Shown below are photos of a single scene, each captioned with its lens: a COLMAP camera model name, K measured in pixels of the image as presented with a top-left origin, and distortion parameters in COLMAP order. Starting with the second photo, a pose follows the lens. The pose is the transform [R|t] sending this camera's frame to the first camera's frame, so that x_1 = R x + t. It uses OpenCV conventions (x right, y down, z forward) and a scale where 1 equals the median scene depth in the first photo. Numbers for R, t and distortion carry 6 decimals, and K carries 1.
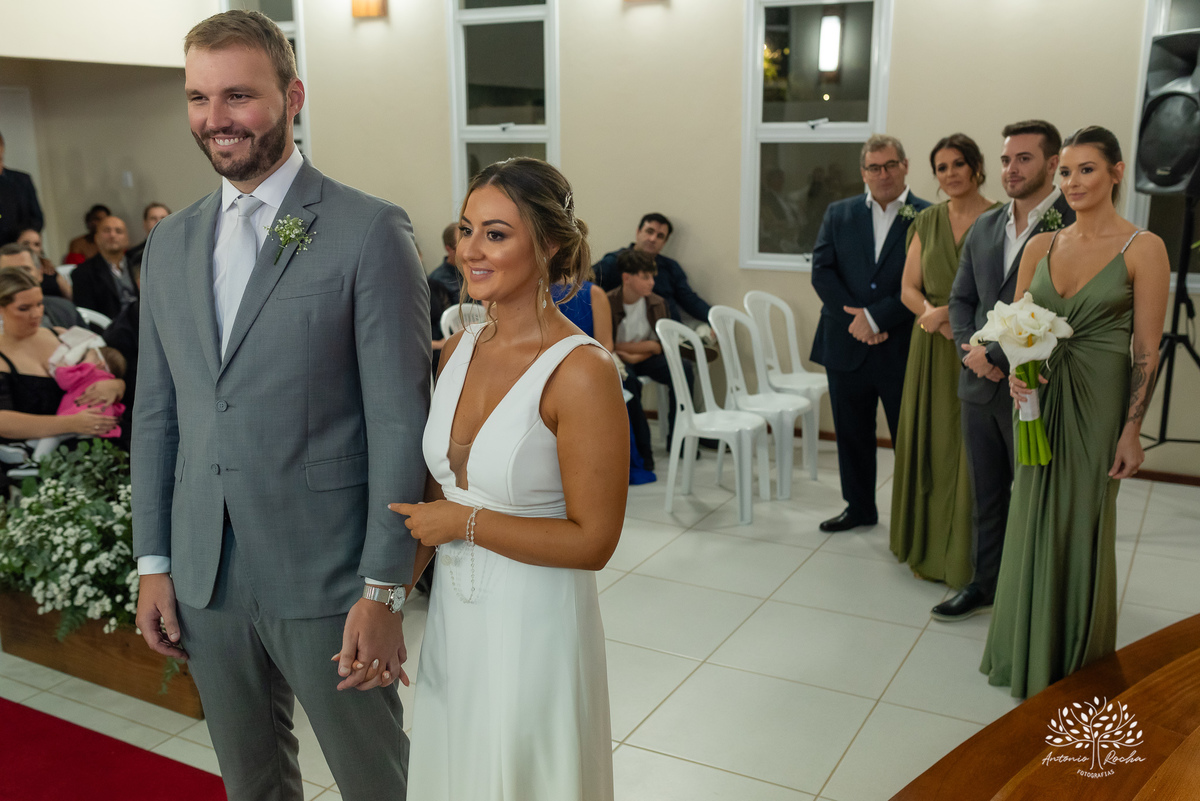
lens RADIAL K [[1173.2, 0, 600.0], [0, 1173.2, 400.5], [0, 0, 1]] dist [0.001649, -0.014473]
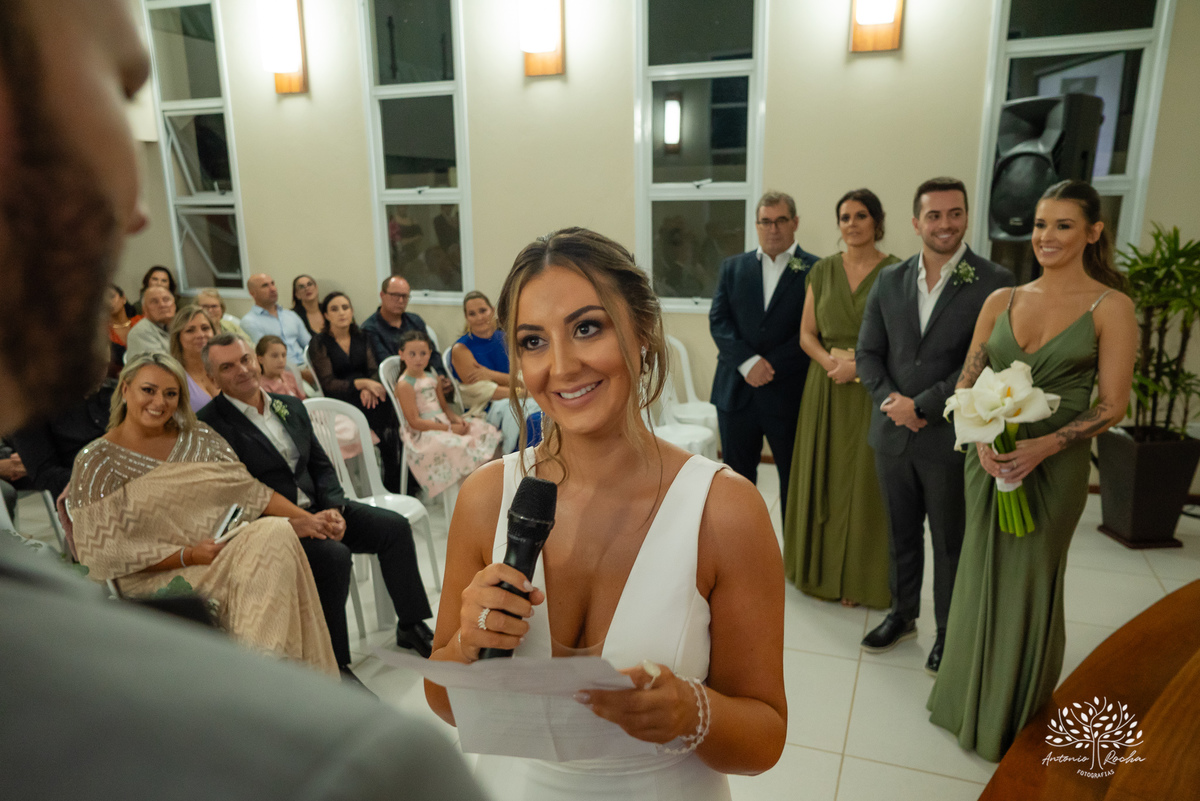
lens RADIAL K [[875.9, 0, 600.0], [0, 875.9, 400.5], [0, 0, 1]] dist [0.001434, 0.002497]
pose [[0.991260, -0.041024, 0.125385, -0.033833], [0.040189, 0.999150, 0.009186, -0.045321], [-0.125656, -0.004066, 0.992066, 0.200467]]
